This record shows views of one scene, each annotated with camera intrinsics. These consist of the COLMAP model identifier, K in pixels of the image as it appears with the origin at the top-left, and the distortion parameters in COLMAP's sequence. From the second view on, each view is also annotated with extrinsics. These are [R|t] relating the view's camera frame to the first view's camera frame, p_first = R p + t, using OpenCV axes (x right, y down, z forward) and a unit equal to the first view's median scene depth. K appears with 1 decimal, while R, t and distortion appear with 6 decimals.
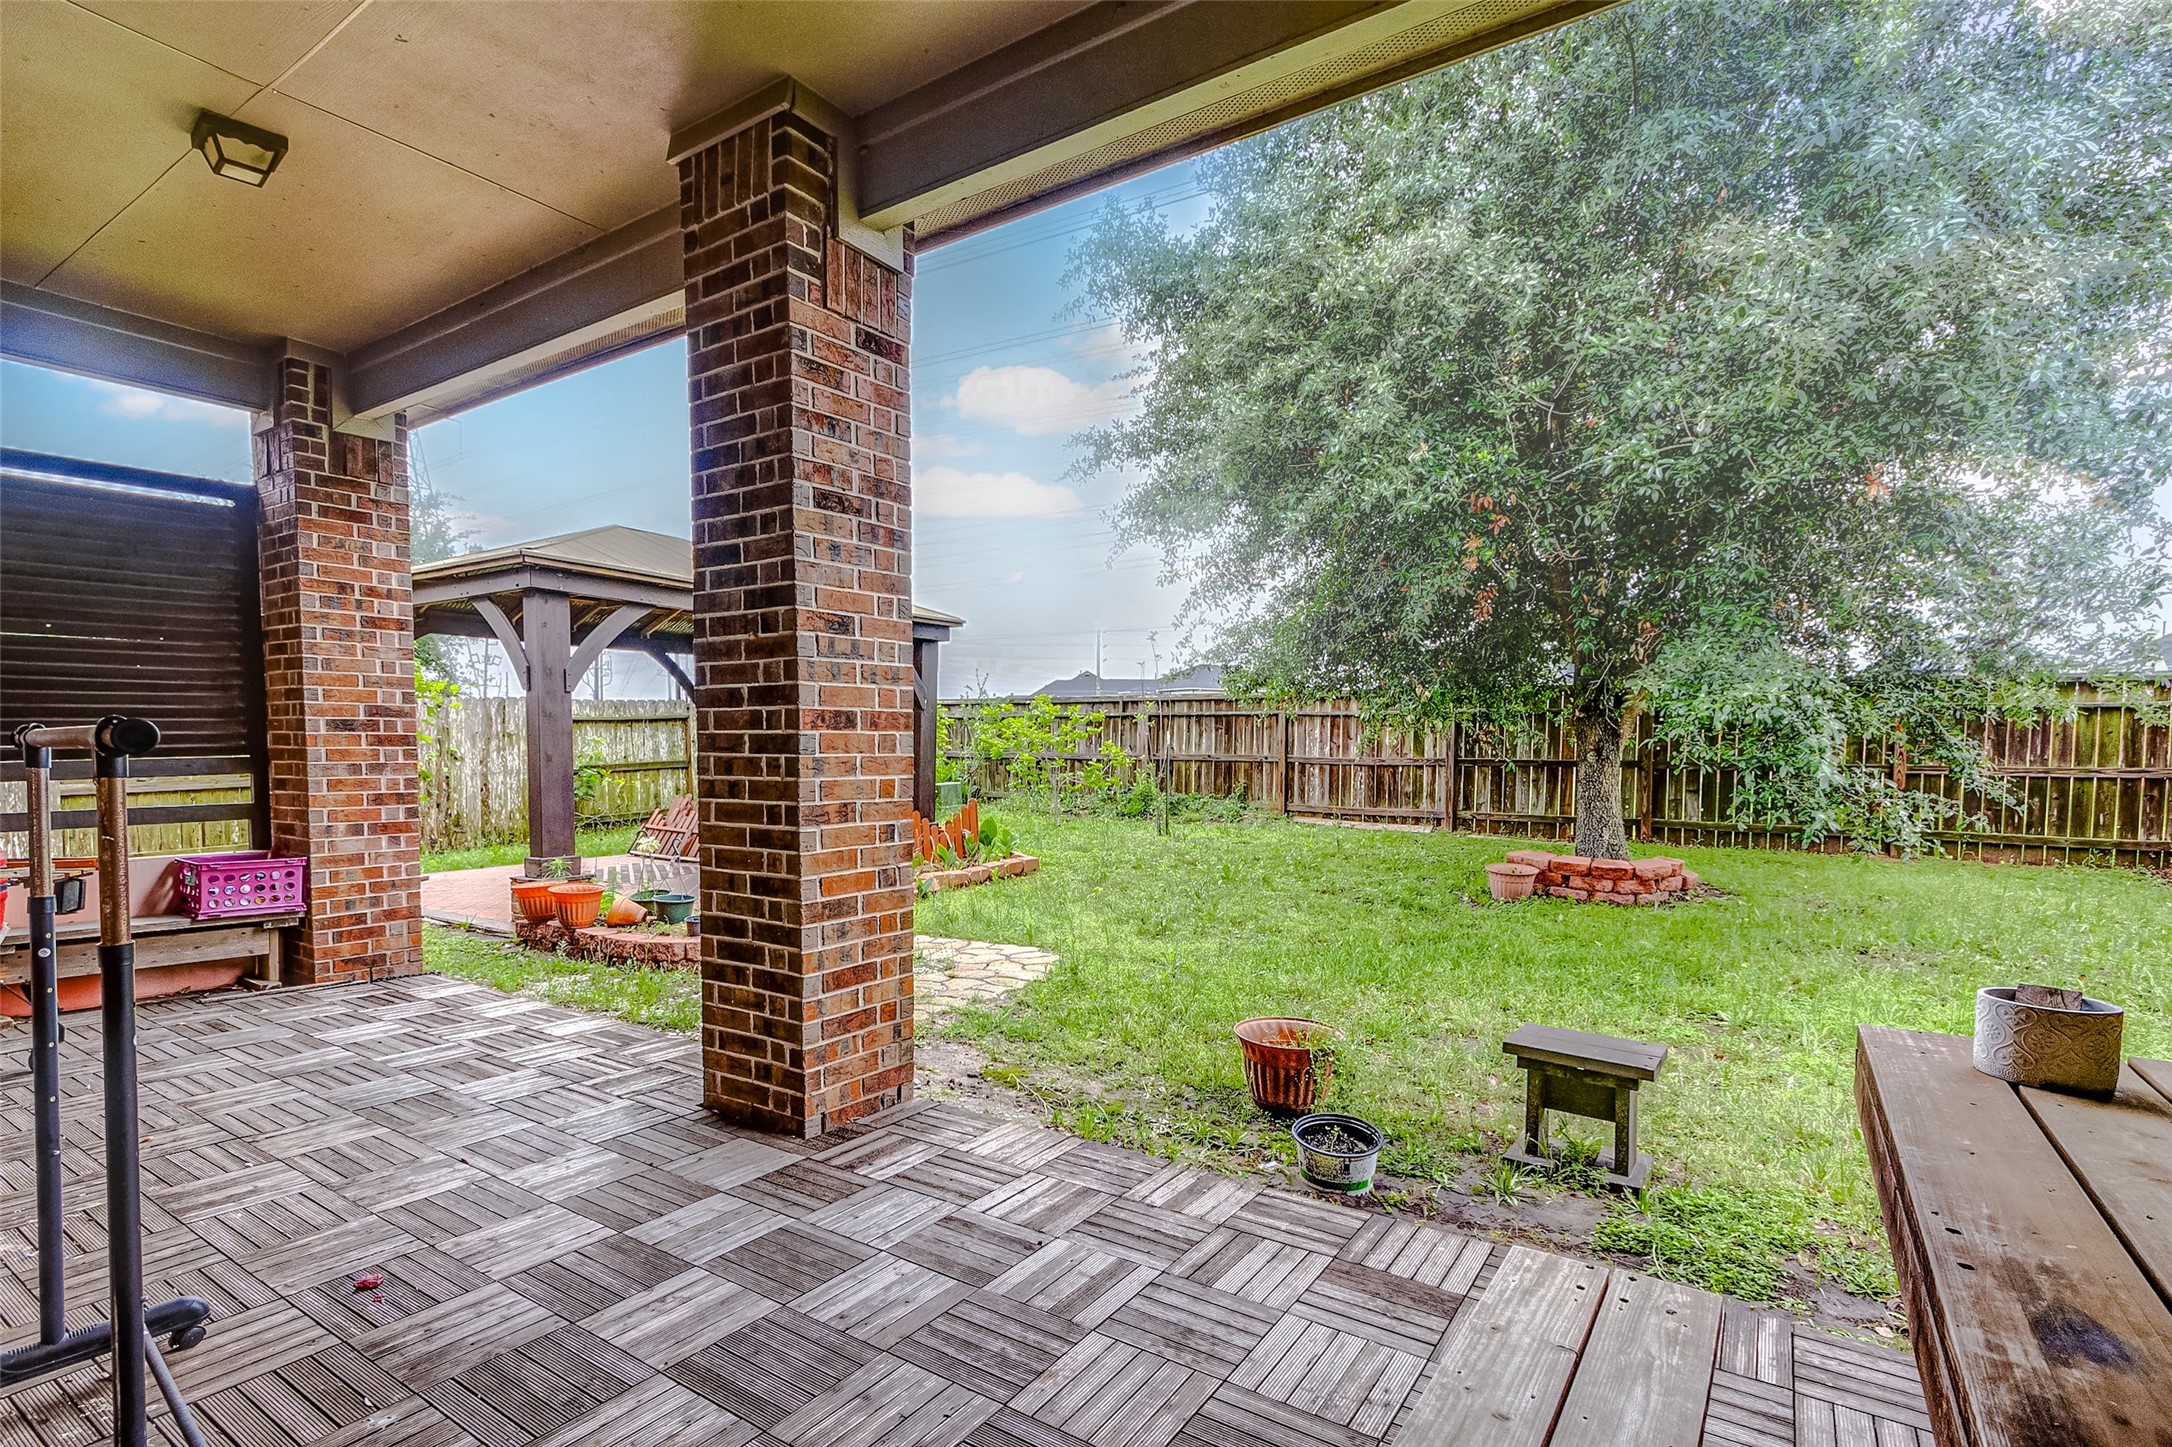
lens RADIAL K [[1035.7, 0, 1081.9], [0, 1035.7, 730.9], [0, 0, 1]] dist [-0.002762, 0.000035]
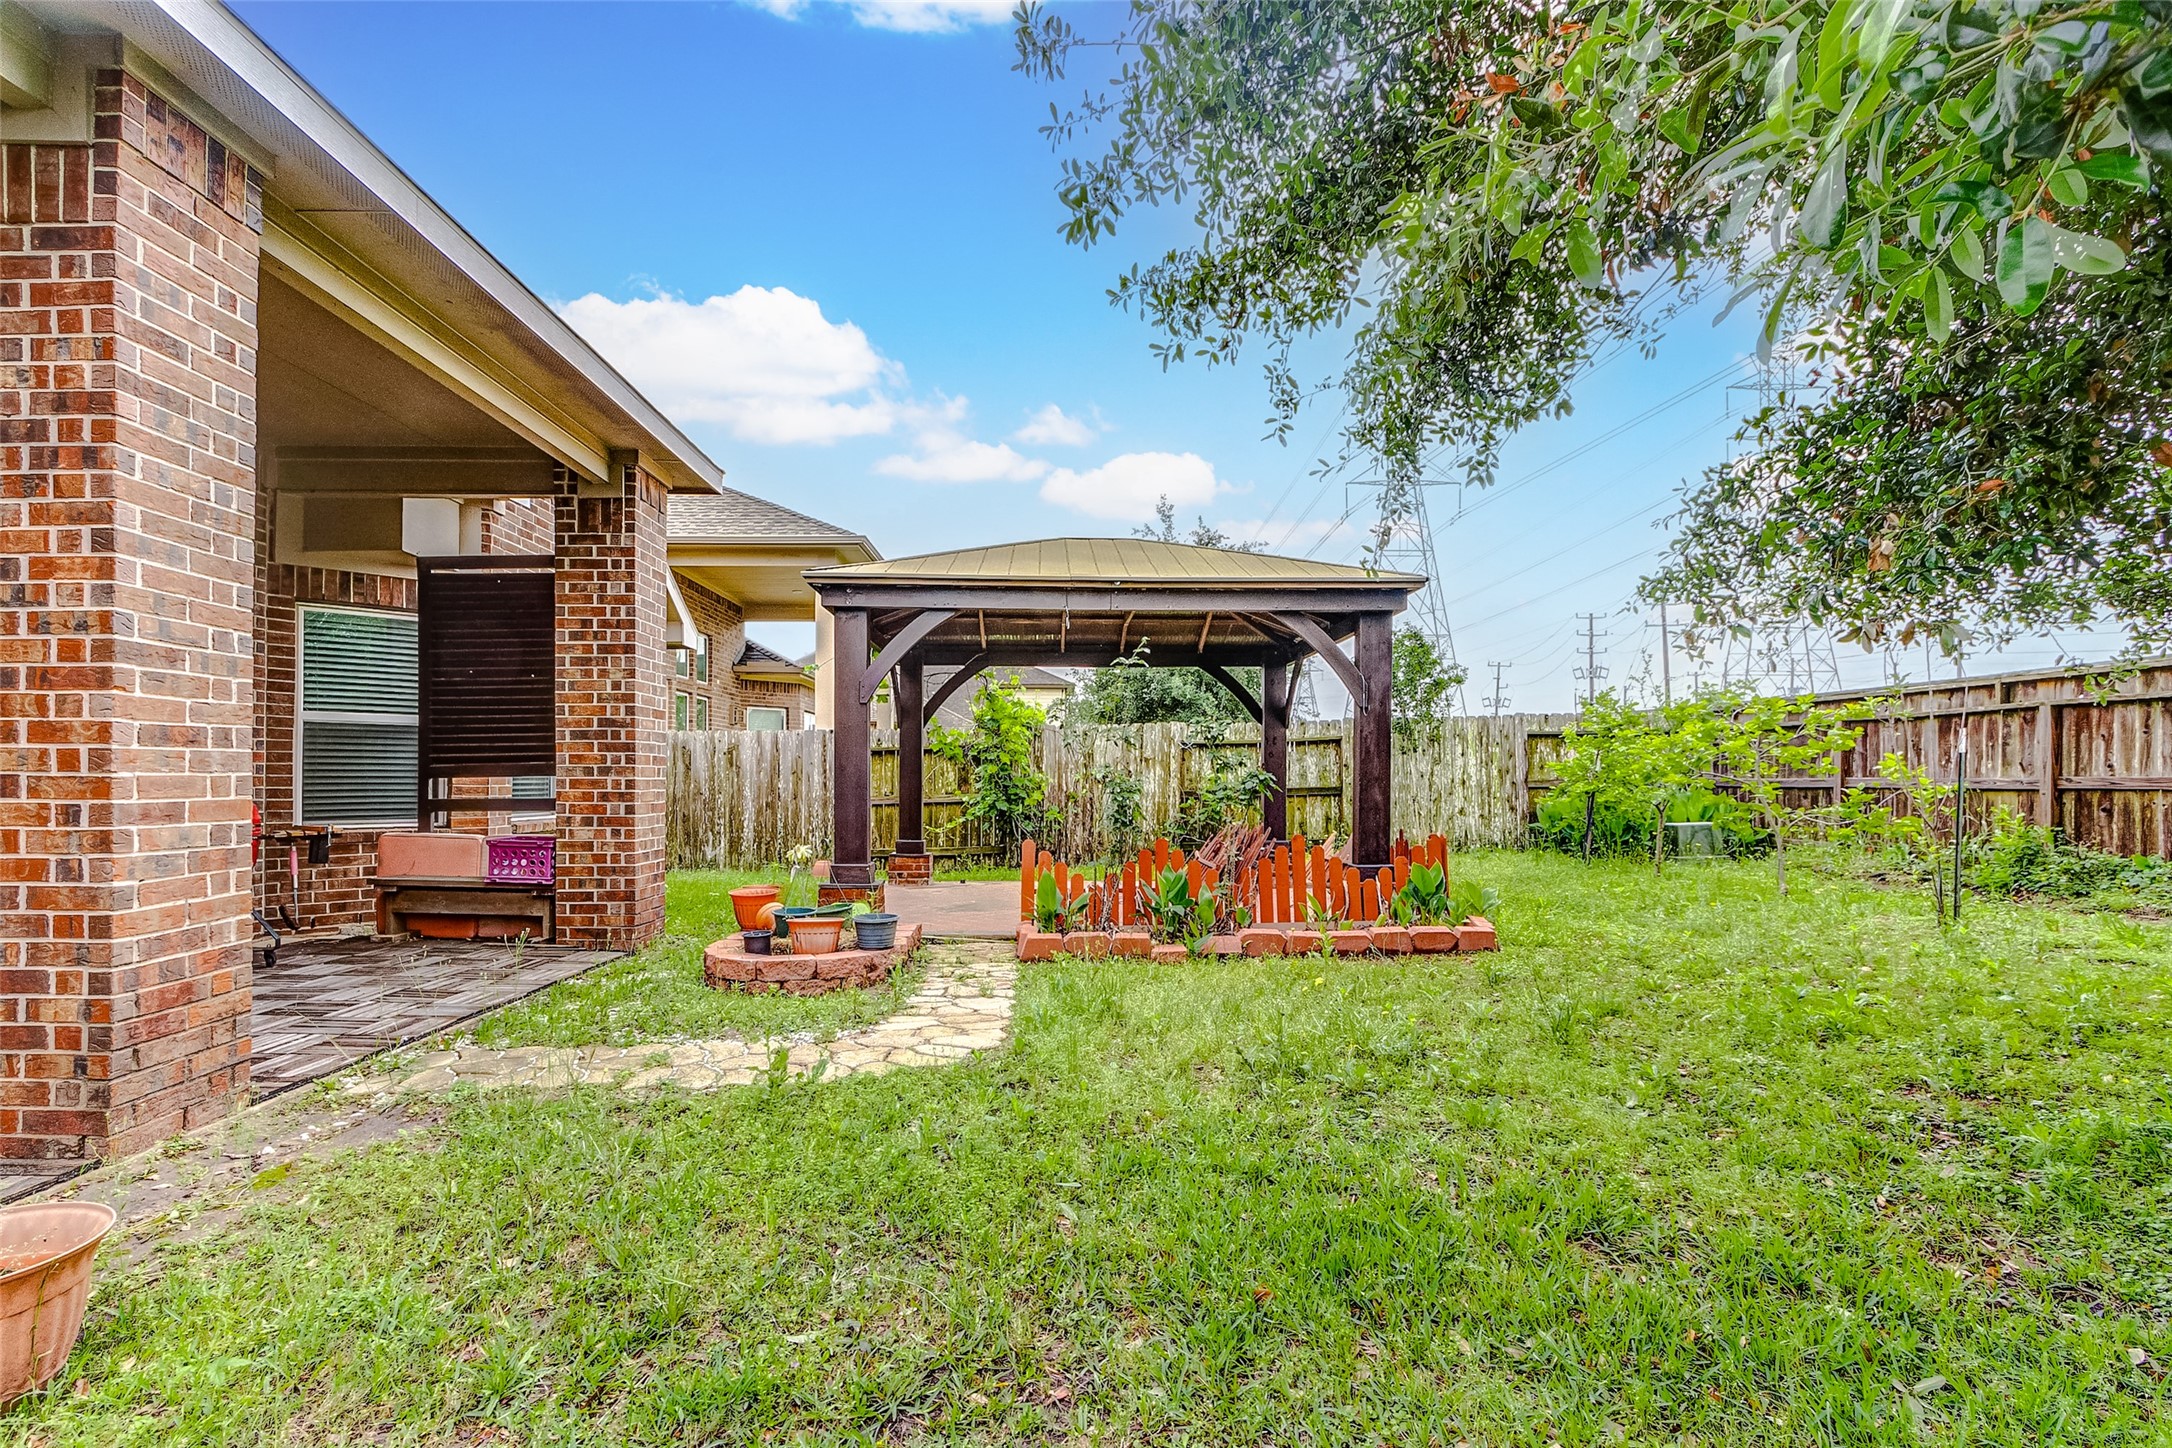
lens RADIAL K [[1035.7, 0, 1079.6], [0, 1035.7, 722.7], [0, 0, 1]] dist [-0.002762, 0.000035]
pose [[0.562057, -0.049504, -0.825616, 0.602961], [0.008788, 0.998508, -0.053888, 0.049440], [0.827052, 0.023033, 0.561653, 0.772574]]
